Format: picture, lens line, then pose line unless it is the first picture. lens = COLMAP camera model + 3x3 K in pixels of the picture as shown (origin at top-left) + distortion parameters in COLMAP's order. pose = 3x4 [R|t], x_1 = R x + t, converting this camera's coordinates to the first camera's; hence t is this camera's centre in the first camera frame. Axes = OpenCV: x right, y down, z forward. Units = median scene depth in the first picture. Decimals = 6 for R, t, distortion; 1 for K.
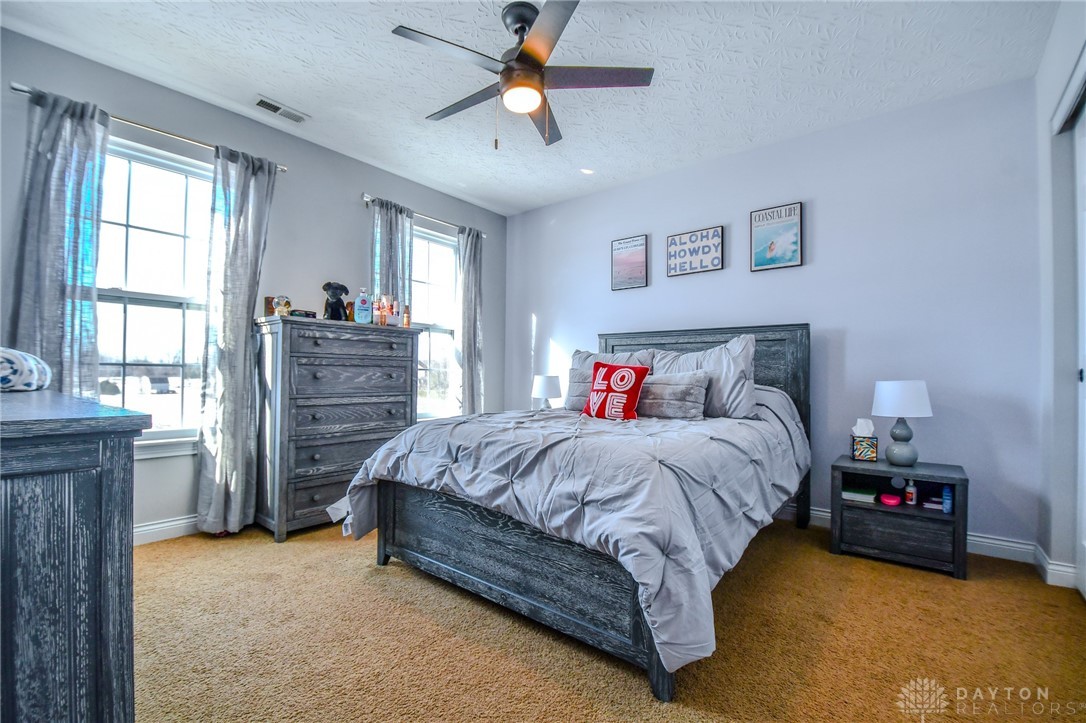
lens RADIAL K [[477.0, 0, 529.0], [0, 477.0, 369.1], [0, 0, 1]] dist [0.019412, -0.024191]
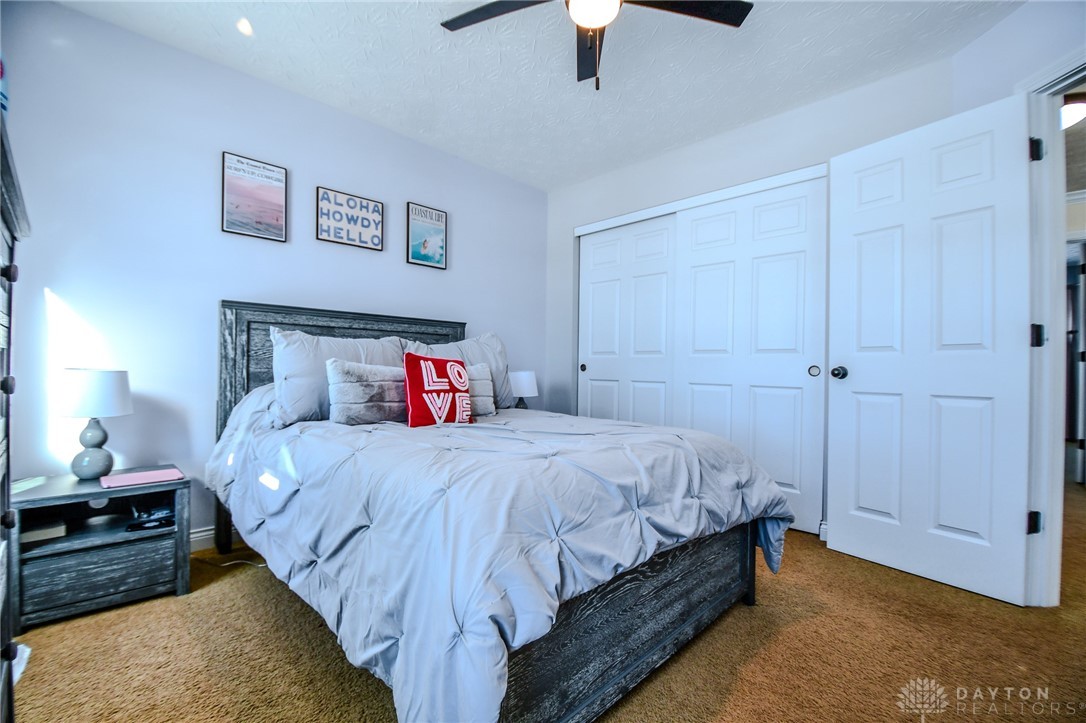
lens RADIAL K [[477.0, 0, 529.0], [0, 477.0, 369.1], [0, 0, 1]] dist [0.019412, -0.024191]
pose [[0.089161, -0.012081, 0.995944, -0.473096], [-0.021450, 0.999671, 0.014047, -0.003157], [-0.995786, -0.022615, 0.088873, 0.626088]]
